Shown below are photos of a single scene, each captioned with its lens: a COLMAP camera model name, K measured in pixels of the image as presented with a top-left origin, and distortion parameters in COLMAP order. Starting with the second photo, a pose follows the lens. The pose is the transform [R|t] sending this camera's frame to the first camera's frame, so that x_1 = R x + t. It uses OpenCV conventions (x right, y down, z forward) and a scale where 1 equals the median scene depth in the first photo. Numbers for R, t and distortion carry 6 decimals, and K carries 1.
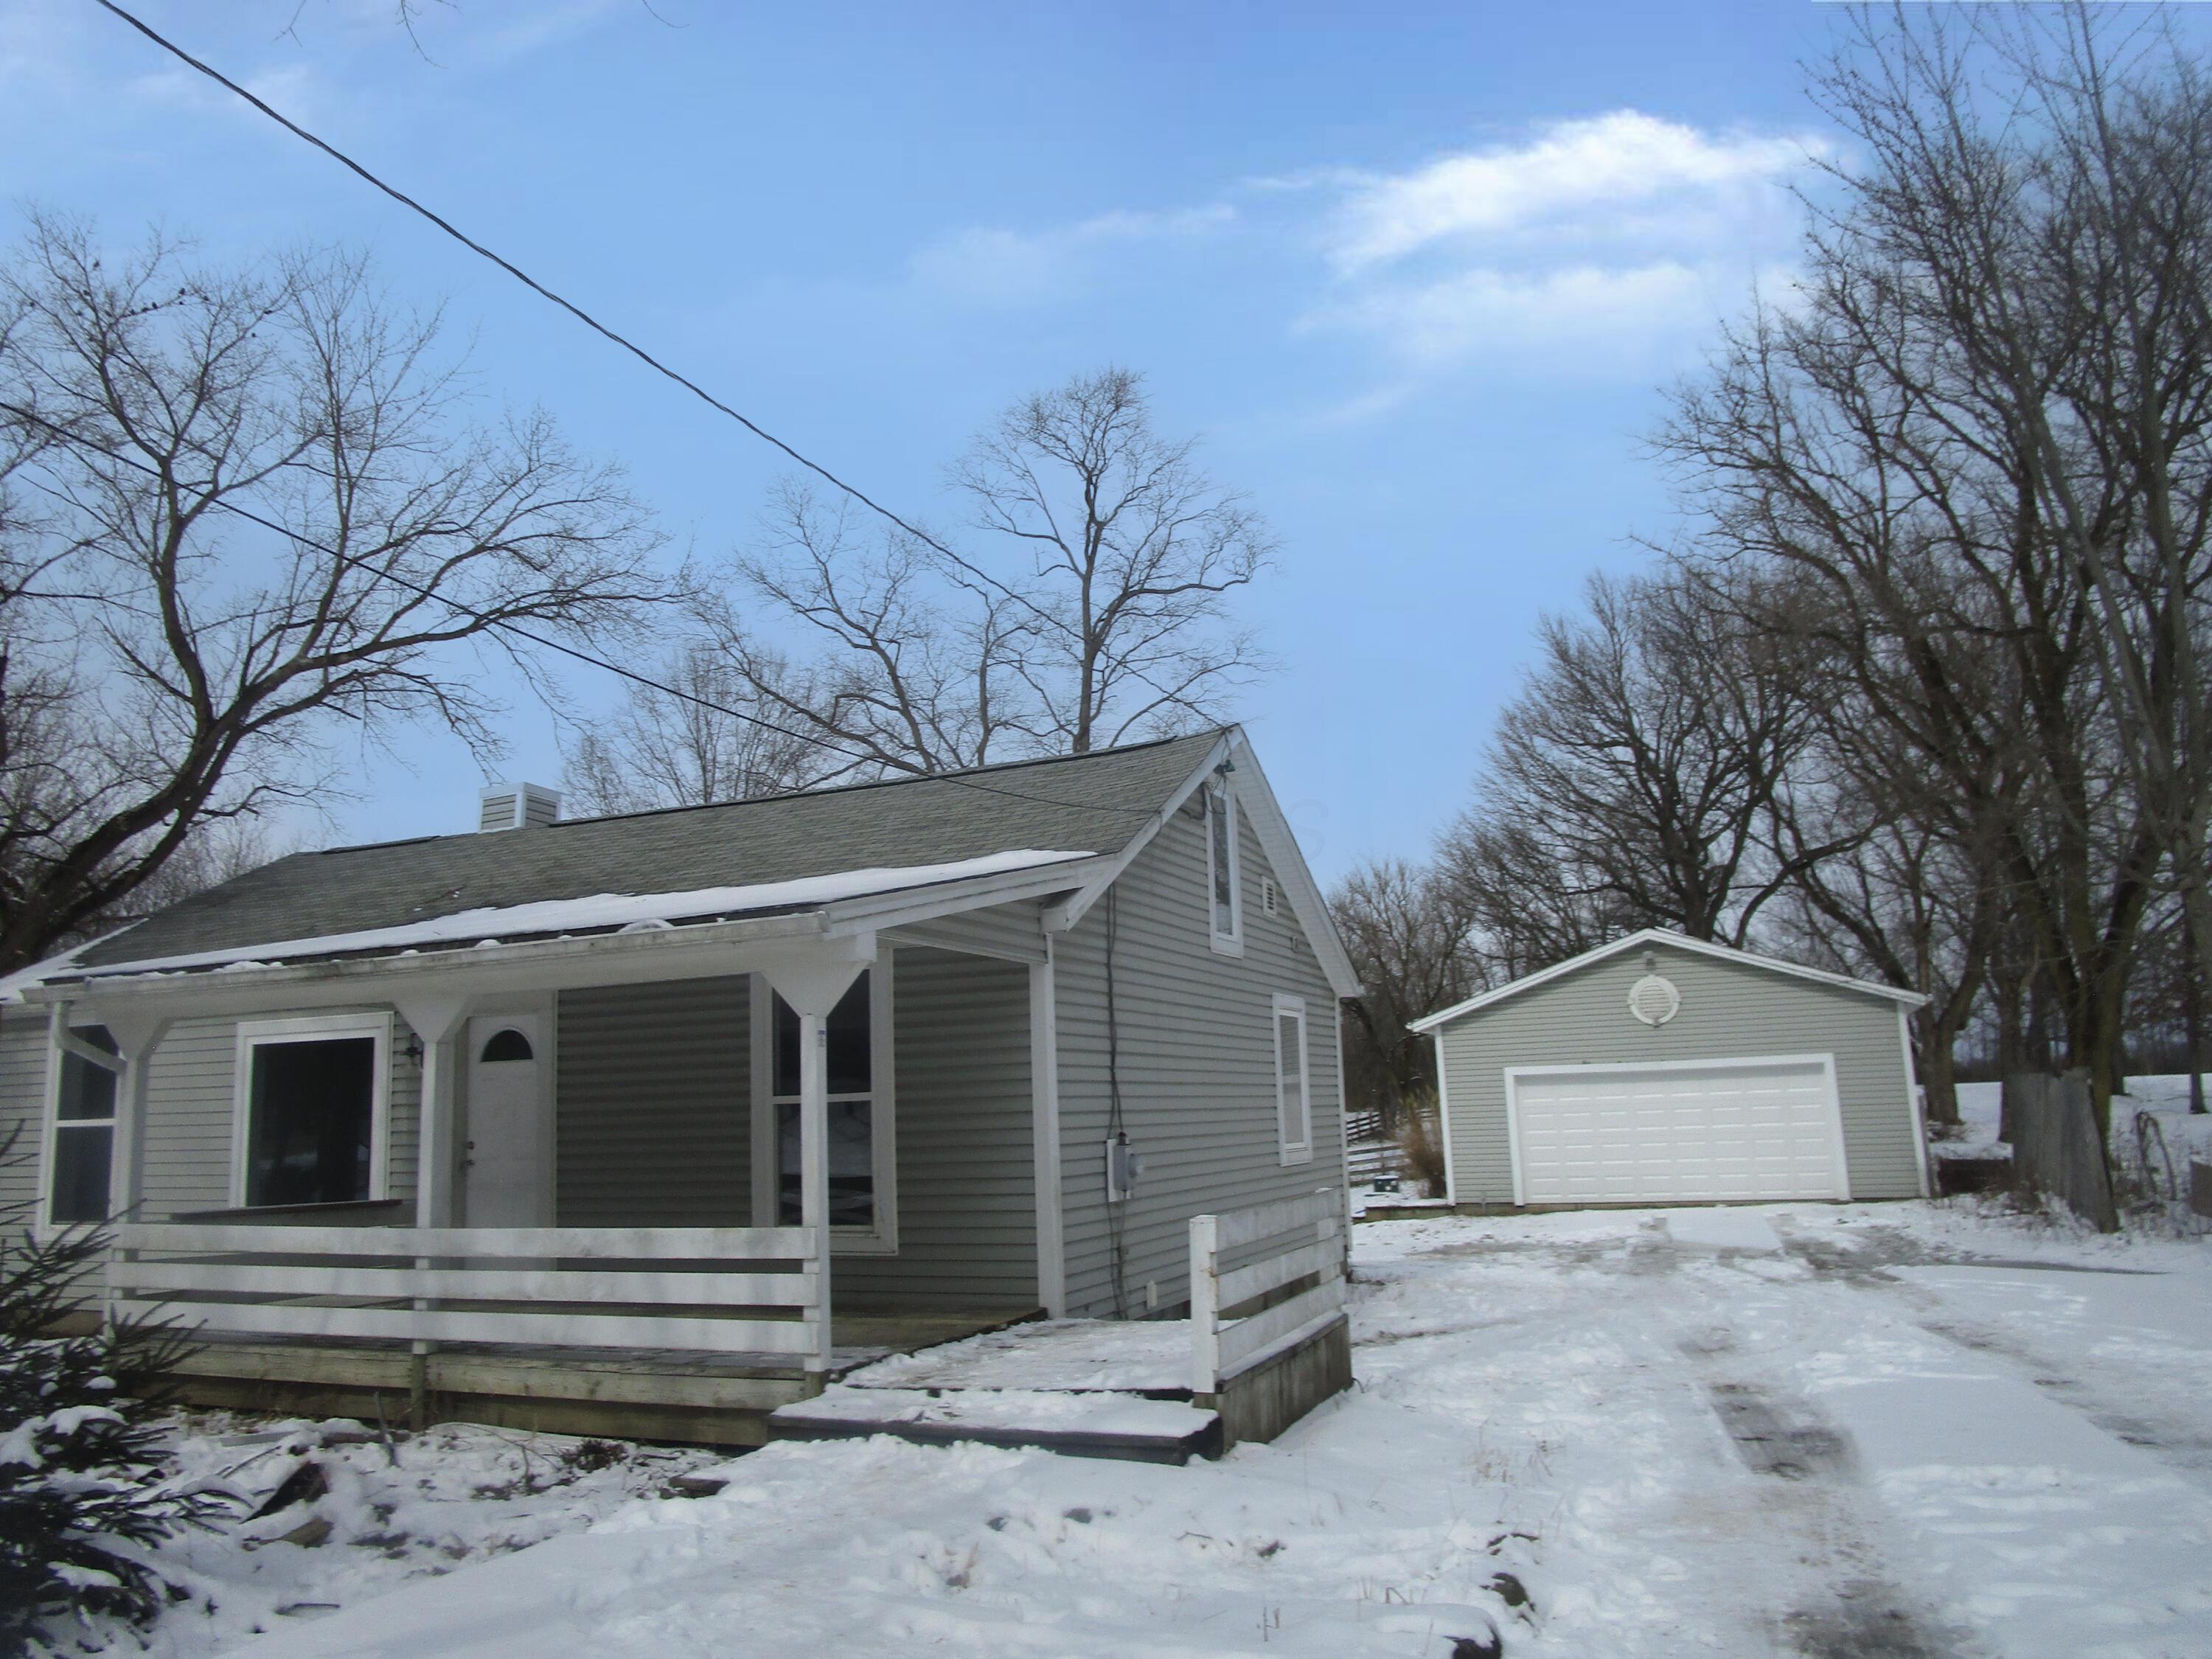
lens RADIAL K [[1555.2, 0, 1106.0], [0, 1555.2, 829.5], [0, 0, 1]] dist [-0.029366, 0.005874]
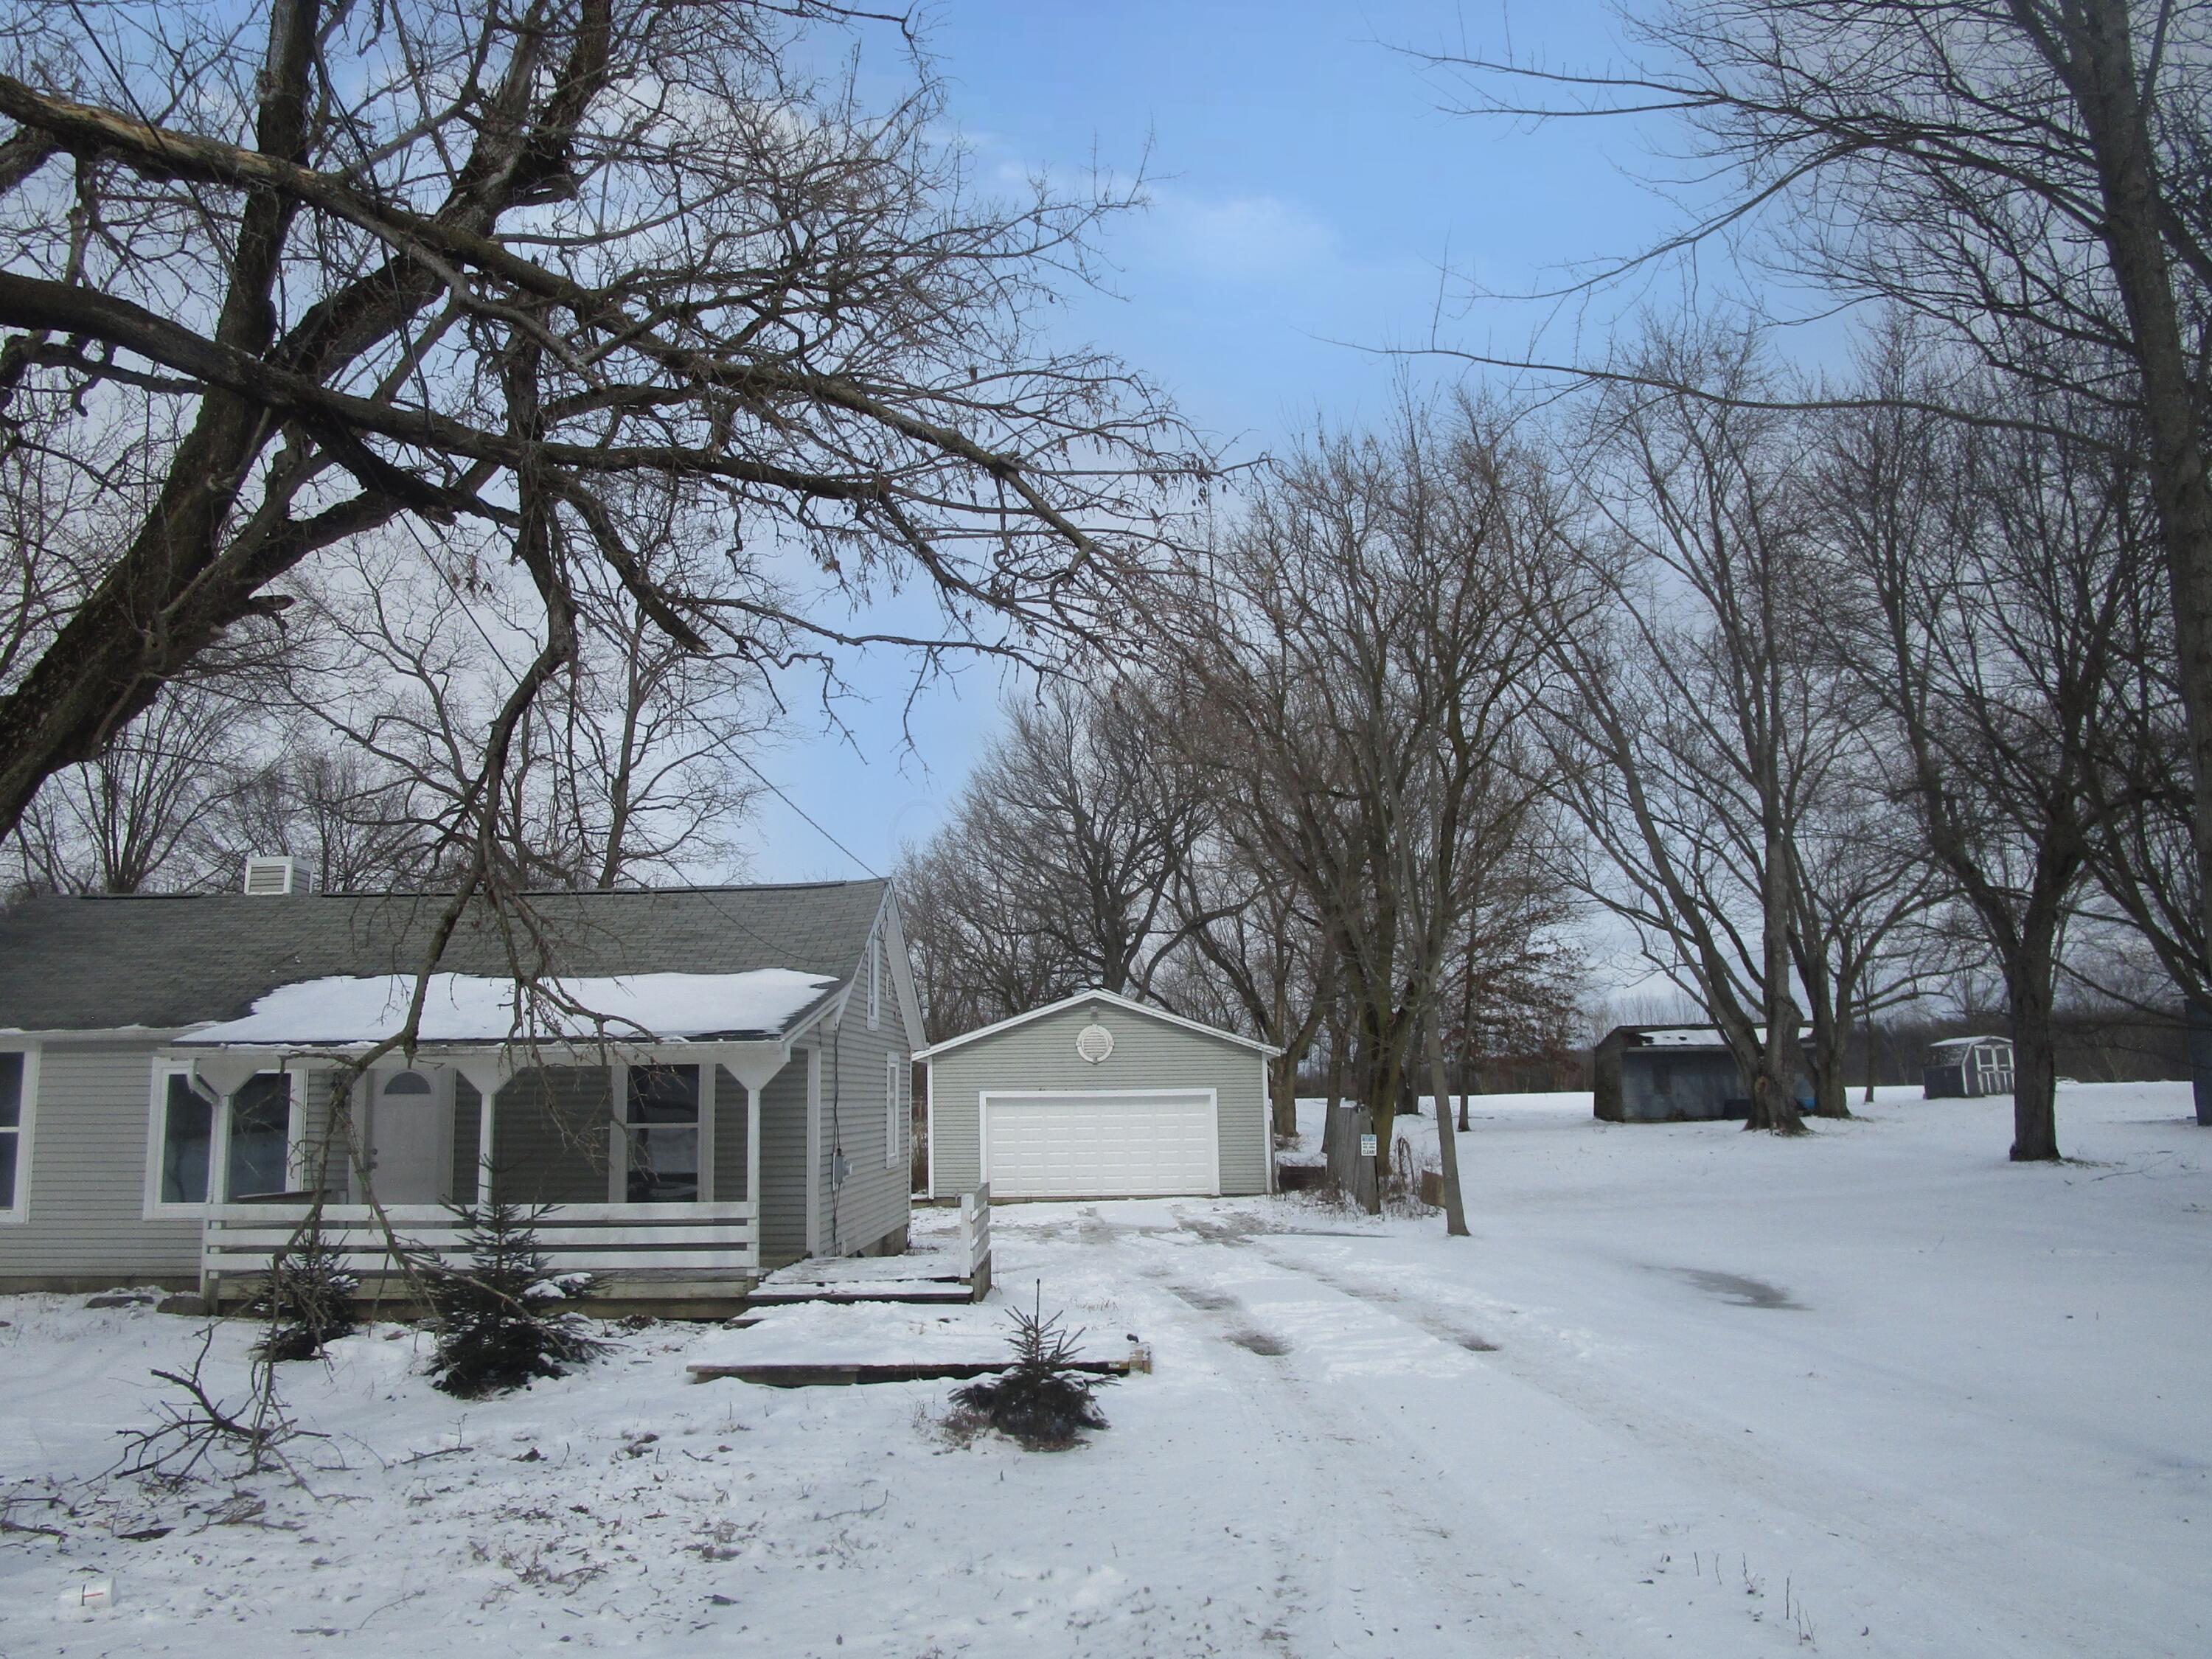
lens RADIAL K [[1651.3, 0, 1096.2], [0, 1651.3, 830.8], [0, 0, 1]] dist [-0.035058, 0.013828]
pose [[0.928831, 0.078431, 0.362108, -0.178528], [-0.083503, 0.996506, -0.001648, -0.072308], [-0.360972, -0.028706, 0.932135, -0.322881]]
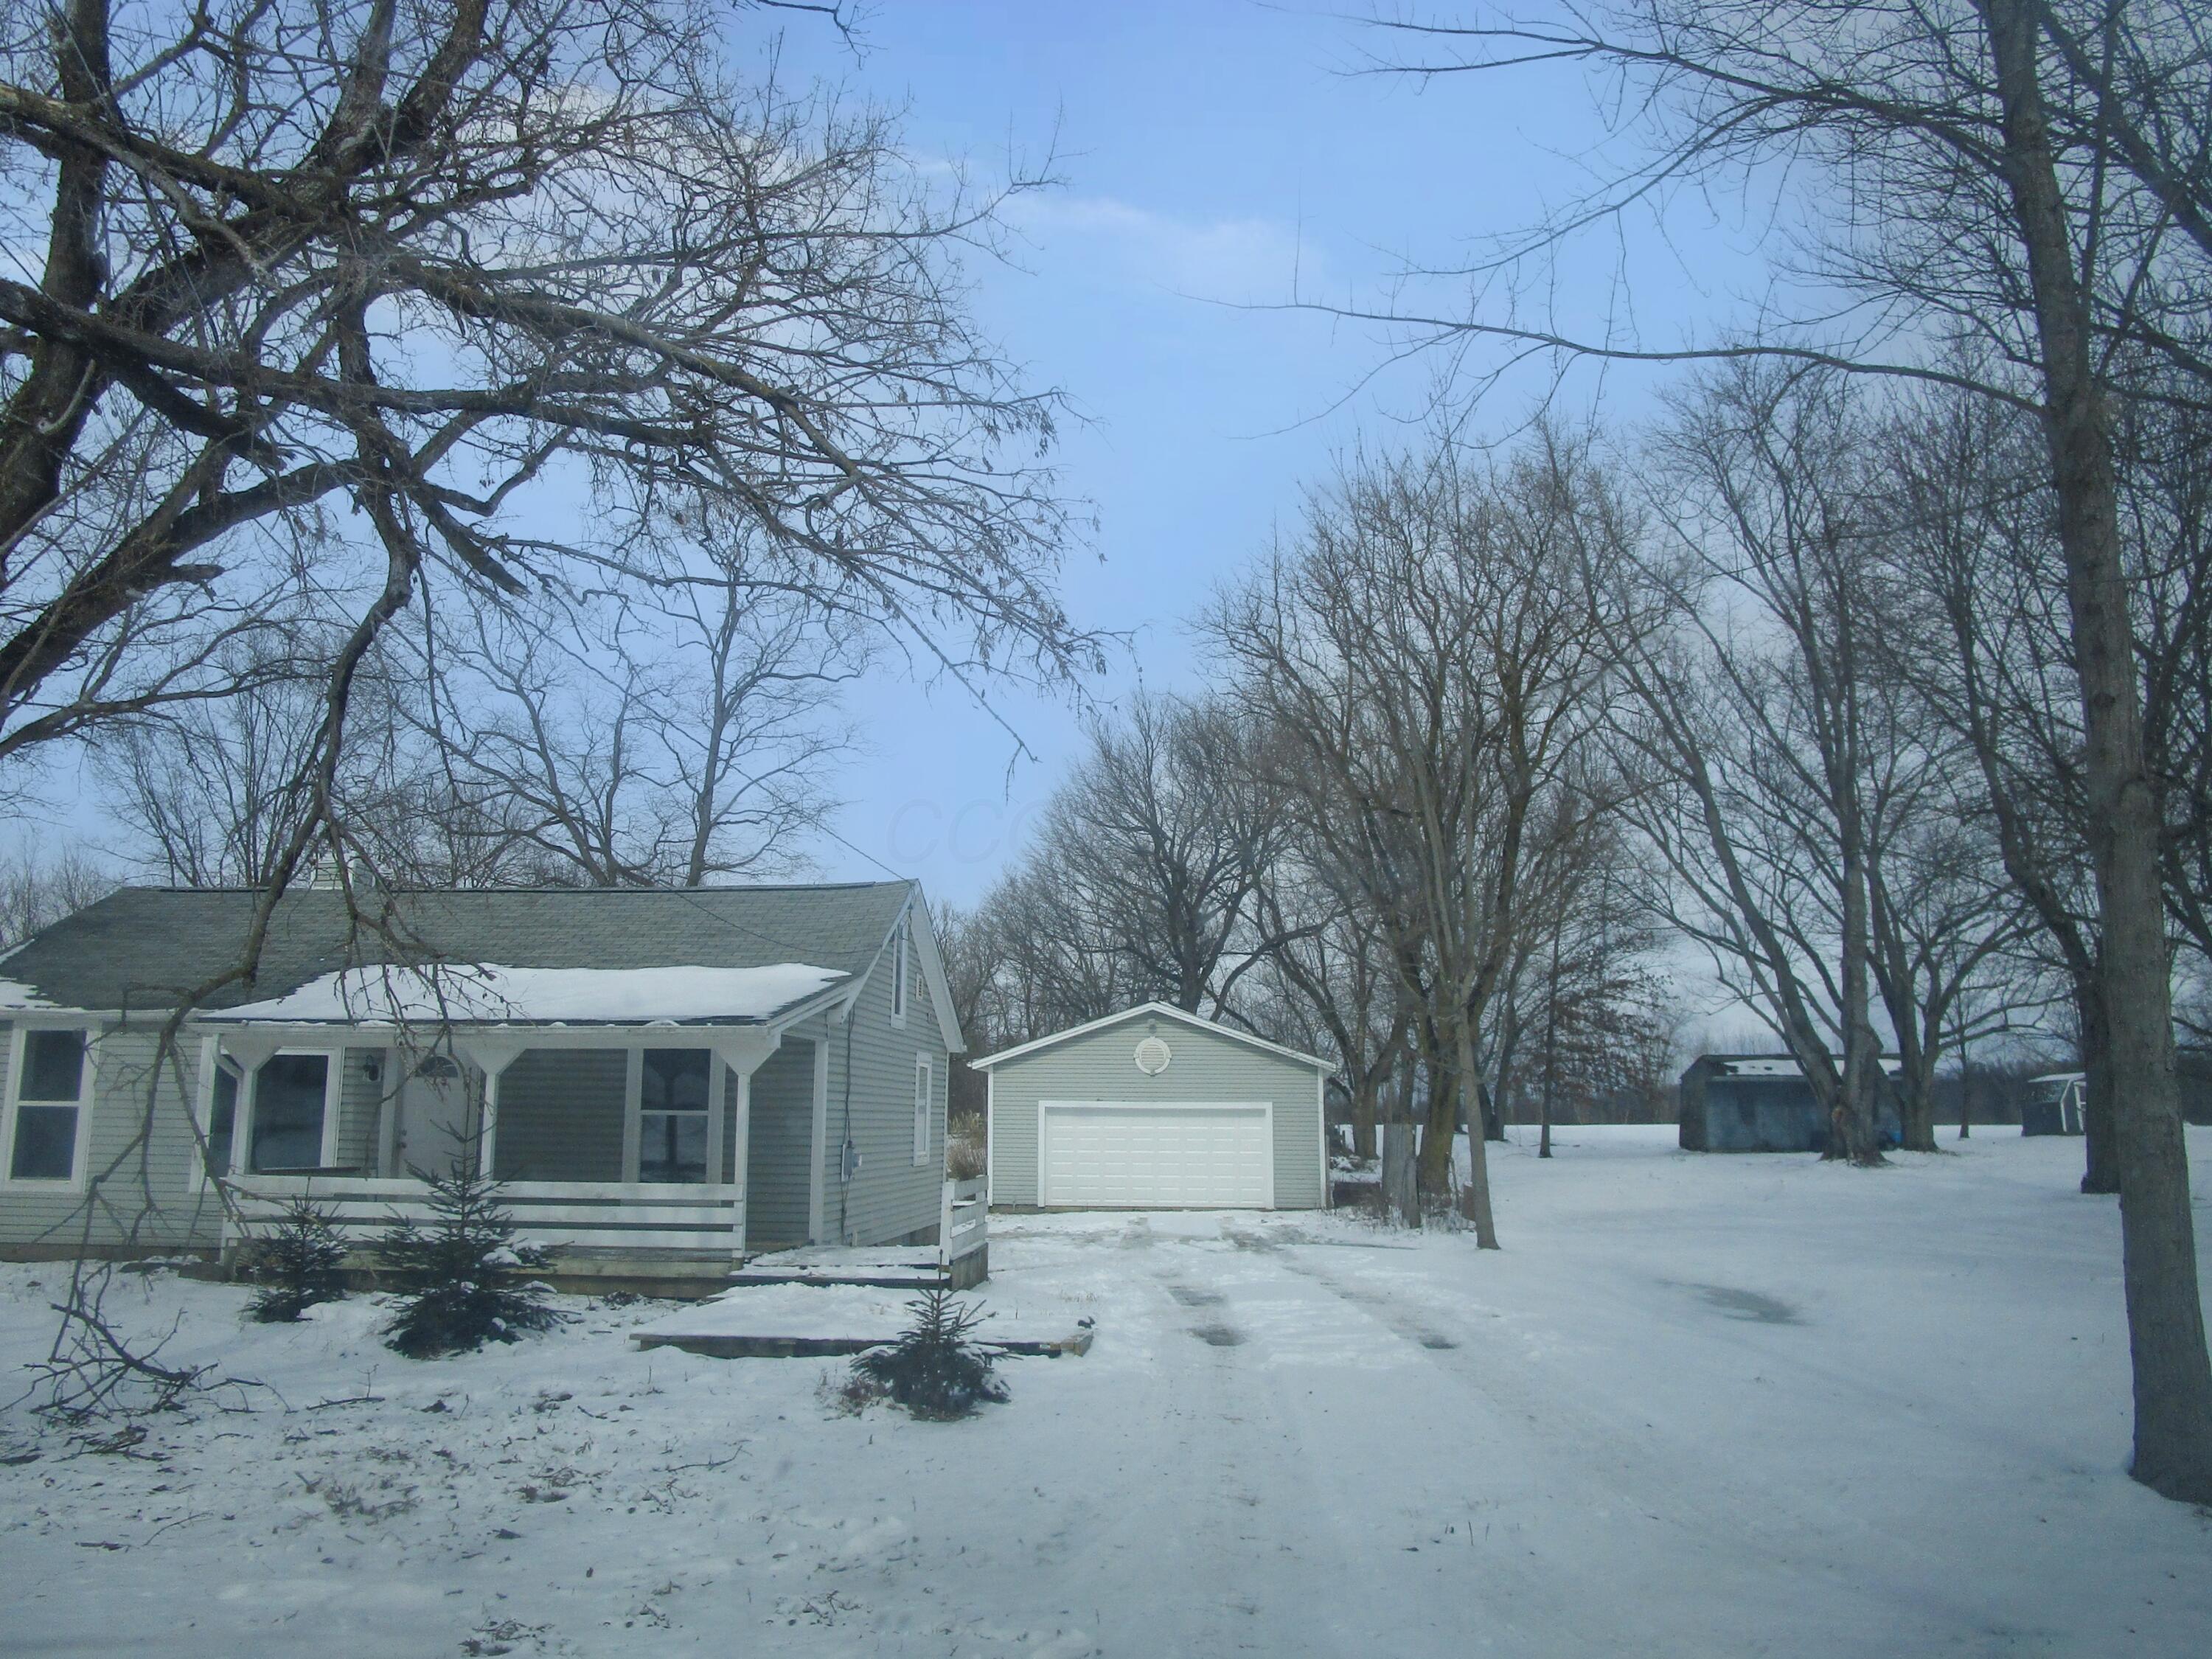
lens RADIAL K [[1611.1, 0, 1098.9], [0, 1611.1, 828.4], [0, 0, 1]] dist [-0.027289, 0.009035]
pose [[0.951108, 0.094861, 0.293931, -0.125020], [-0.094299, 0.995413, -0.016120, -0.062278], [-0.294112, -0.012385, 0.955691, -0.331720]]
